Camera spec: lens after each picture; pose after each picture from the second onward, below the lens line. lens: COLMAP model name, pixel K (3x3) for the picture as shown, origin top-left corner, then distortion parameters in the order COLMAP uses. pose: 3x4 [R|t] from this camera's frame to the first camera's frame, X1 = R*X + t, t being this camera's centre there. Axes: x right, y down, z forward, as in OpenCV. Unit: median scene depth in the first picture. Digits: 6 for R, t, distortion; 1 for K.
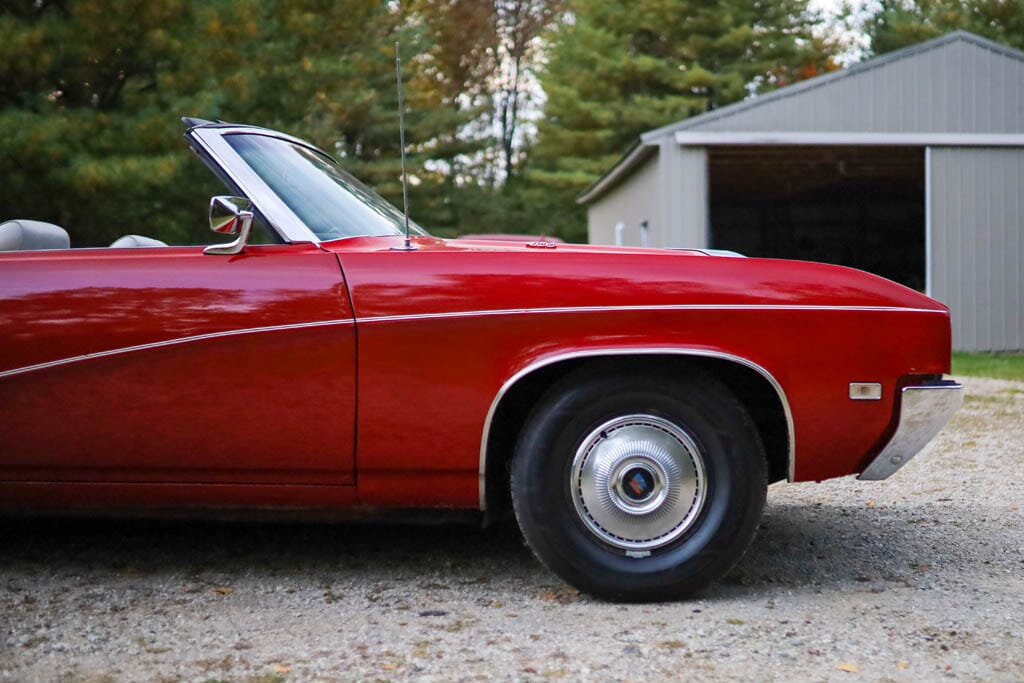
lens RADIAL K [[2442.2, 0, 507.6], [0, 2442.2, 341.7], [0, 0, 1]] dist [-0.047830, 0.000000]
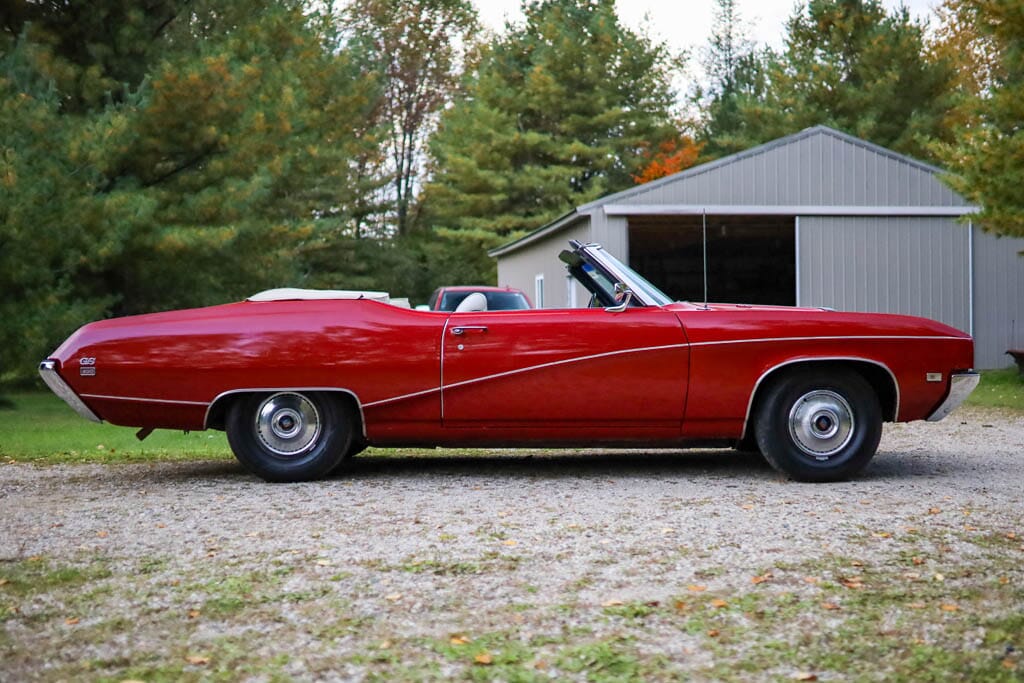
lens RADIAL K [[2442.2, 0, 514.6], [0, 2442.2, 340.8], [0, 0, 1]] dist [-0.047830, 0.000000]
pose [[0.994820, -0.004378, 0.101562, -0.073744], [0.006032, 0.999854, -0.015984, 0.003563], [-0.101477, 0.016514, 0.994701, -0.180740]]
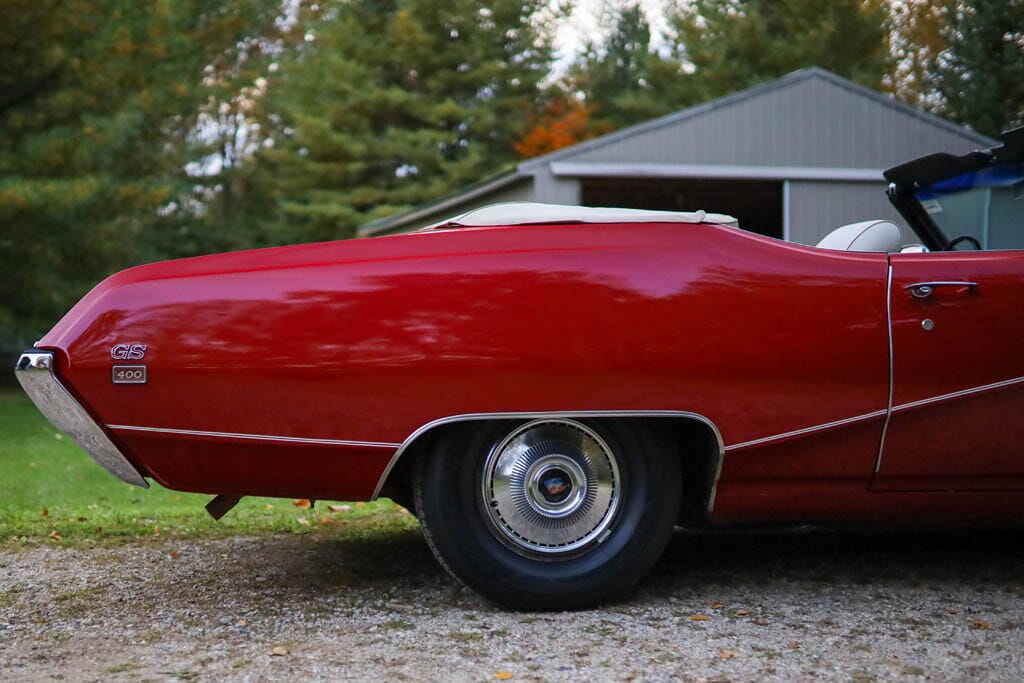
lens RADIAL K [[2442.2, 0, 511.6], [0, 2442.2, 344.1], [0, 0, 1]] dist [-0.047830, 0.000000]
pose [[0.977196, -0.001418, 0.212337, -0.109636], [0.004782, 0.999871, -0.015328, 0.002541], [-0.212288, 0.015994, 0.977076, 0.018704]]
